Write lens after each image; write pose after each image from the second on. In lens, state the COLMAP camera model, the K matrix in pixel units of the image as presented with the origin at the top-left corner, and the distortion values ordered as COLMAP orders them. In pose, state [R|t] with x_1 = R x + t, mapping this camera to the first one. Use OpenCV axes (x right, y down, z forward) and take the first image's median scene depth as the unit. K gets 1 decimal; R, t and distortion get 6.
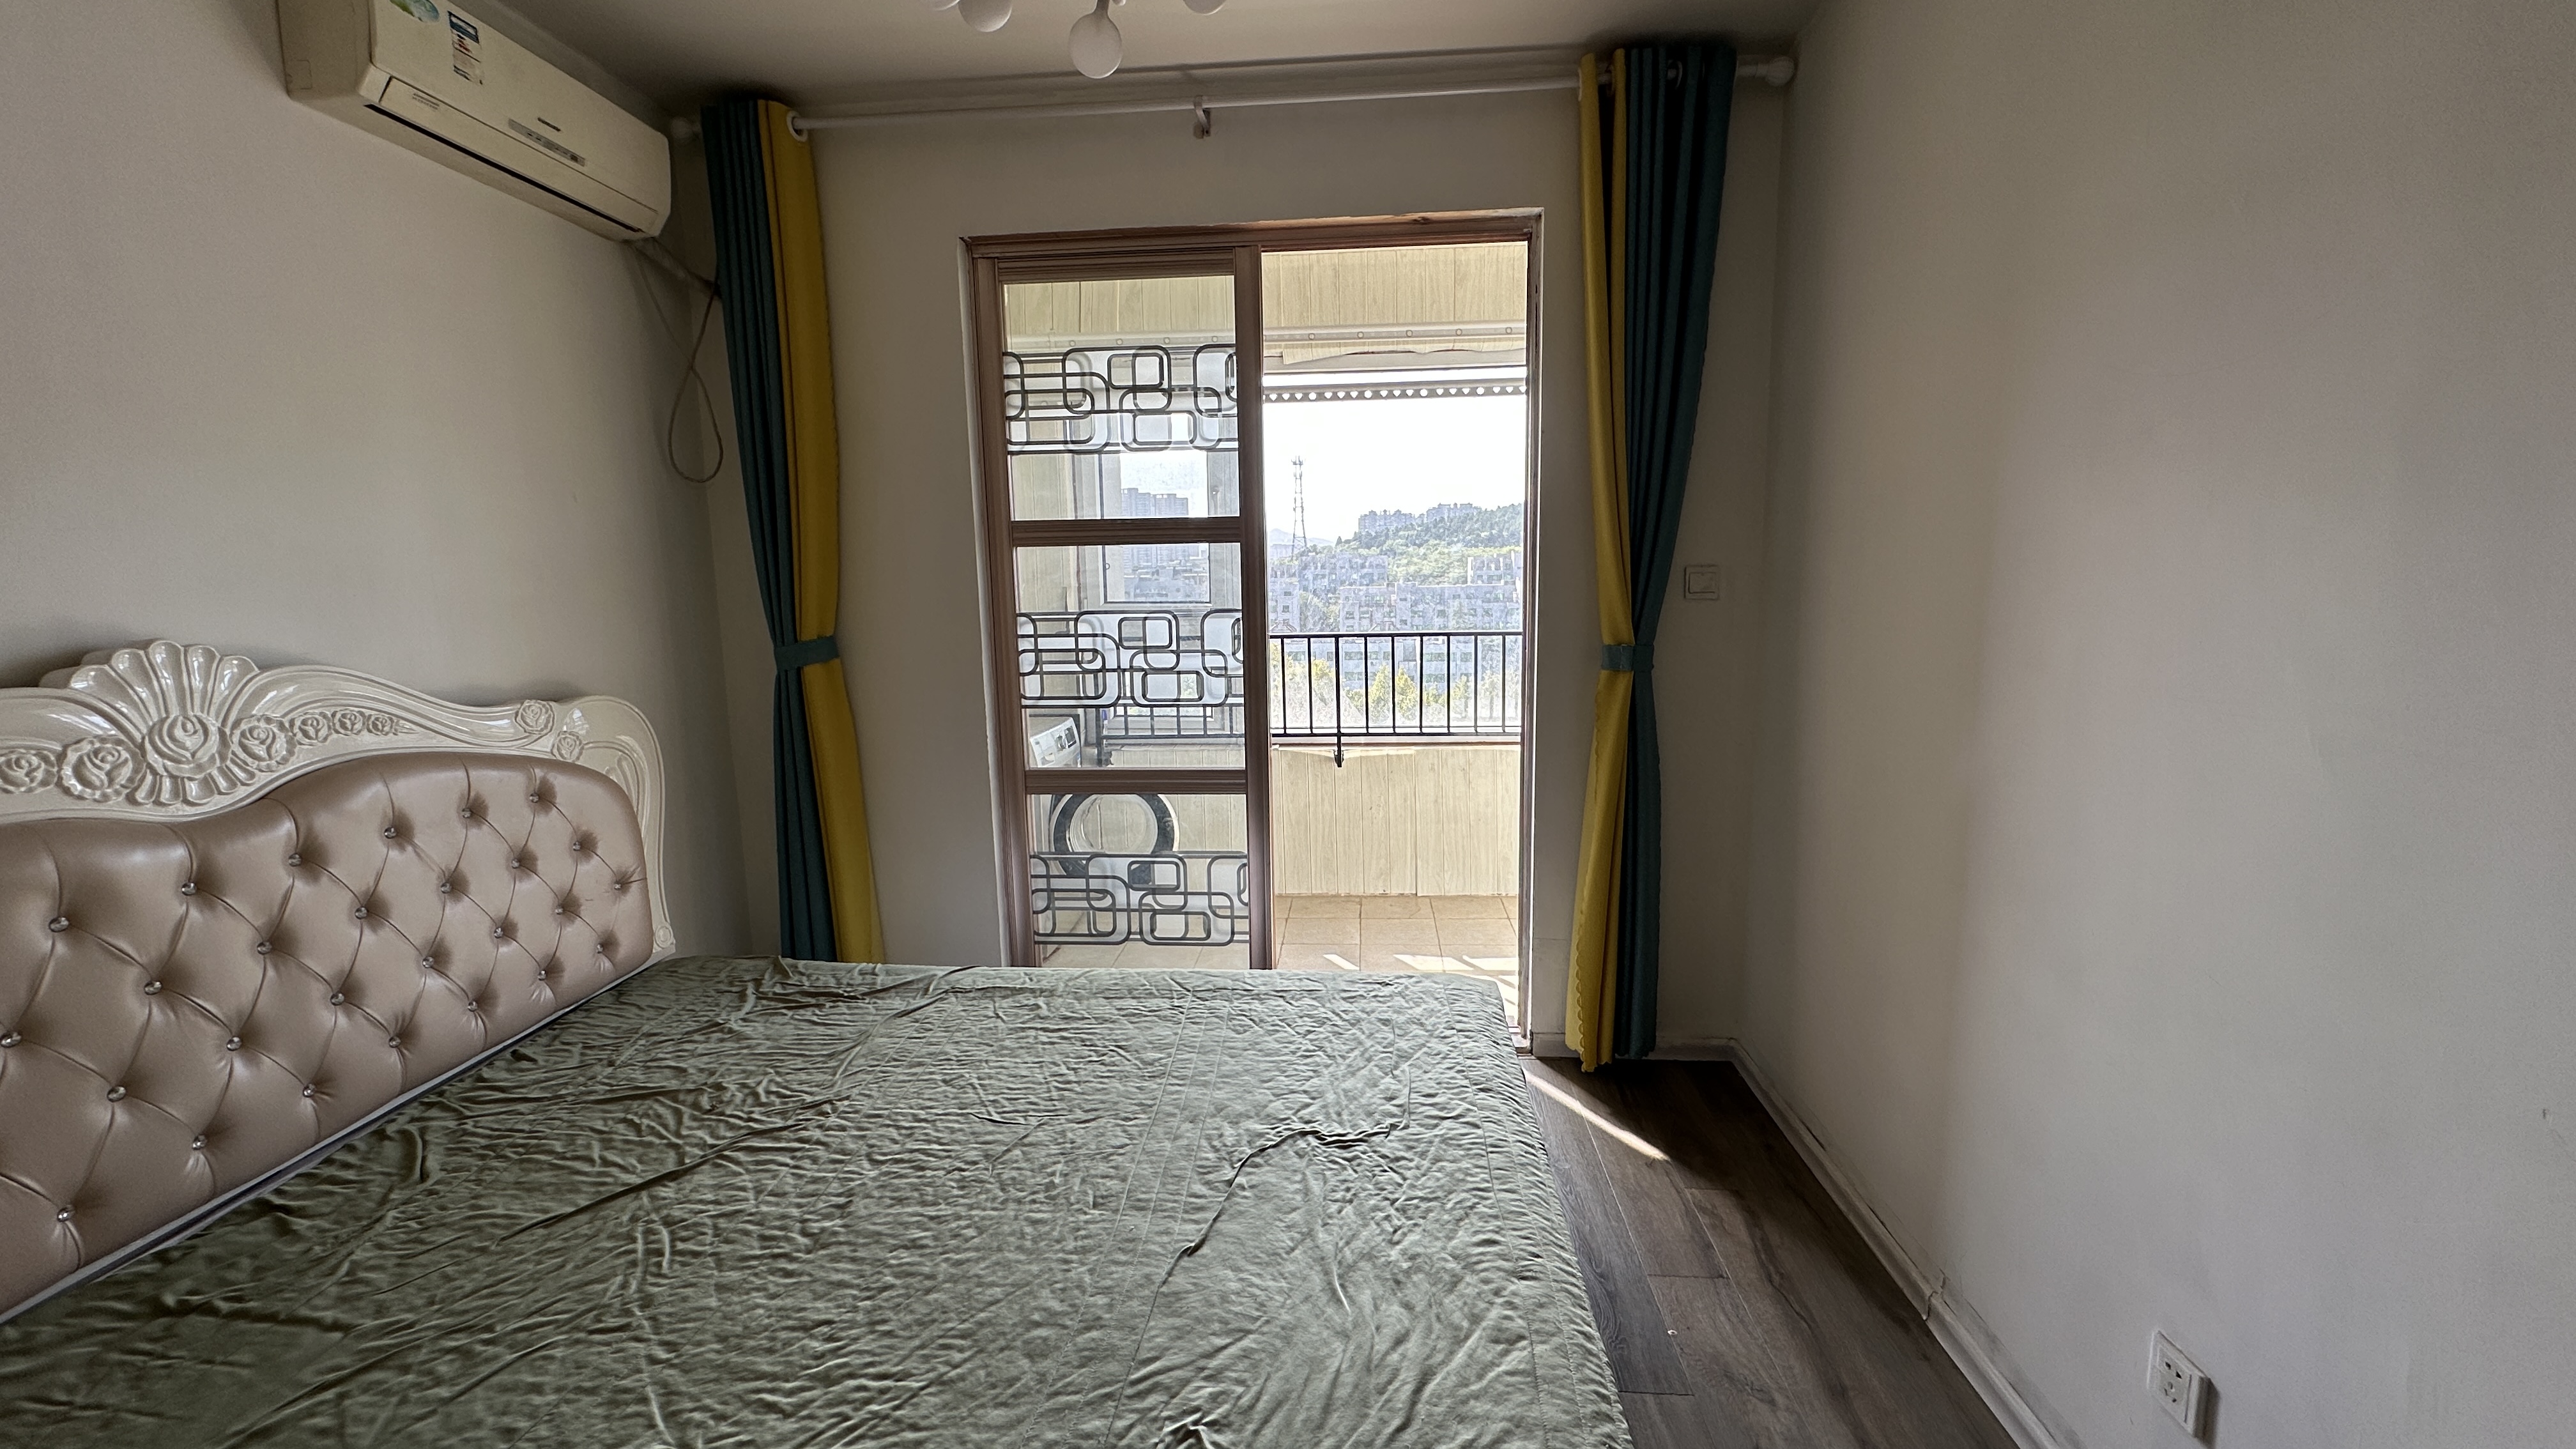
lens RADIAL K [[1022.9, 0, 1293.7], [0, 1022.9, 725.0], [0, 0, 1]] dist [-0.000446, -0.000035]
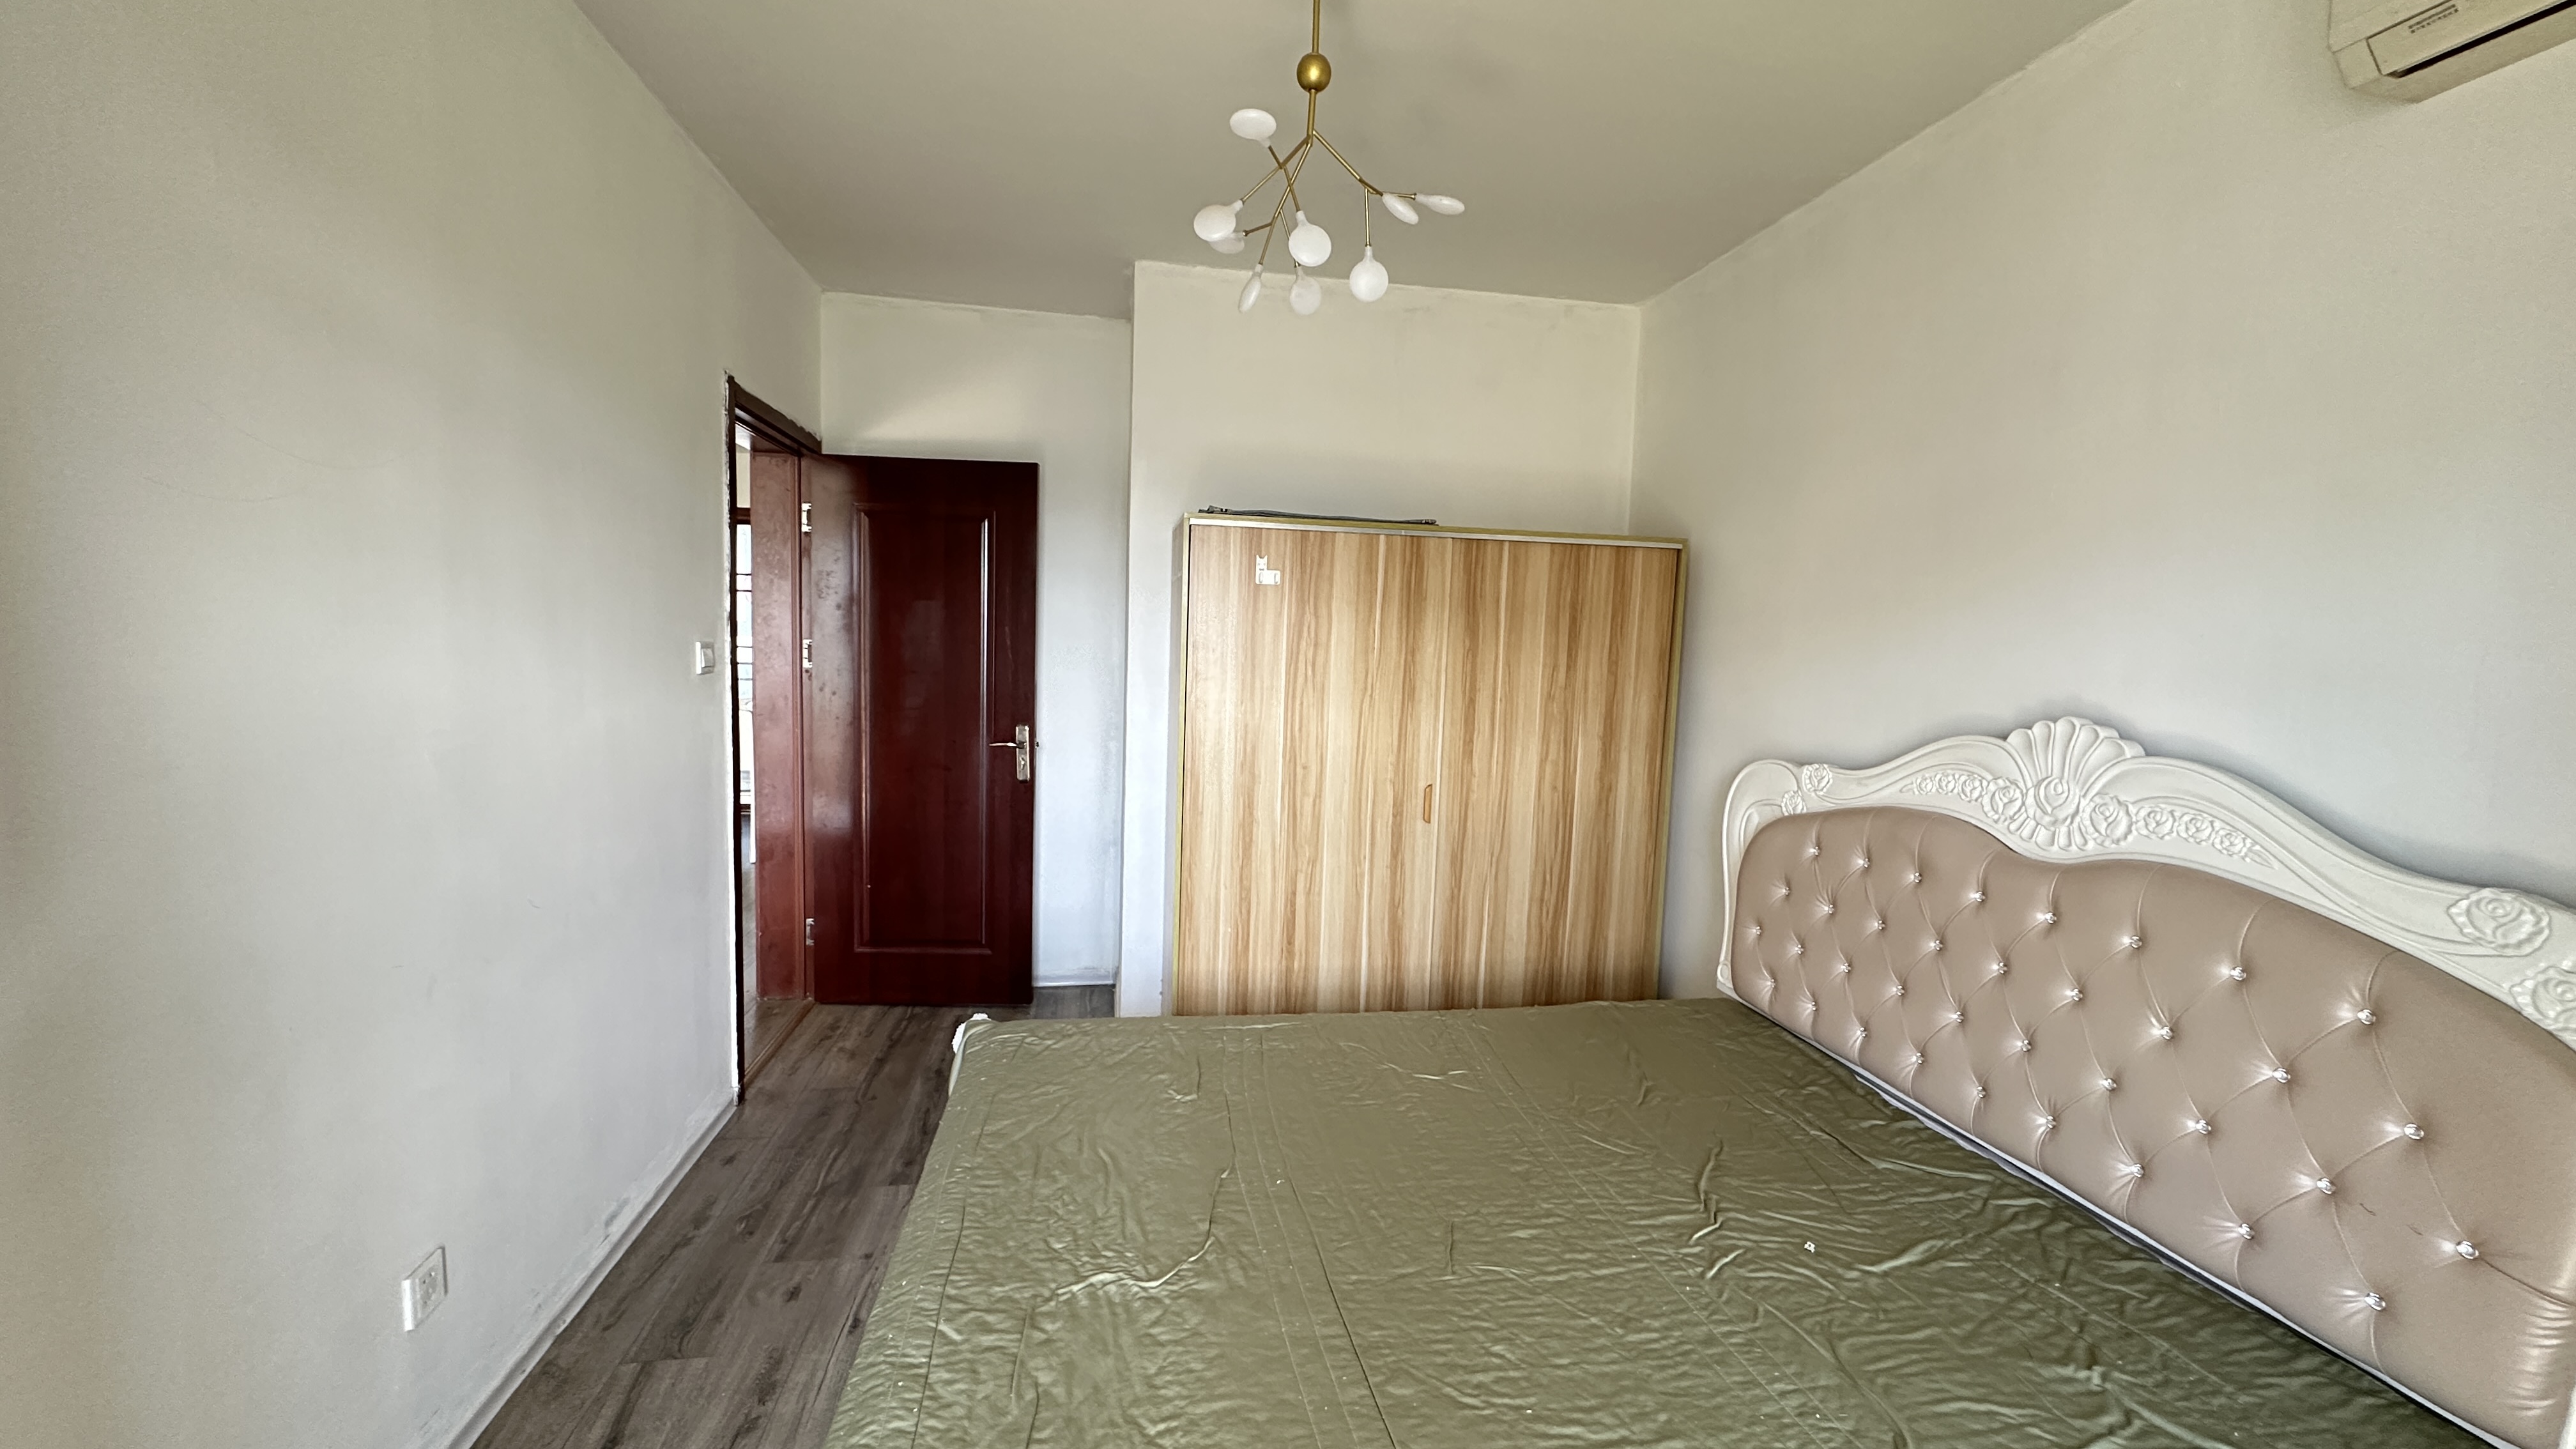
lens RADIAL K [[1022.9, 0, 1290.8], [0, 1022.9, 727.4], [0, 0, 1]] dist [-0.000446, -0.000035]
pose [[-0.970214, 0.006396, -0.242164, 0.113202], [-0.051517, 0.971338, 0.232053, -0.301585], [0.236708, 0.237617, -0.942076, 1.883172]]
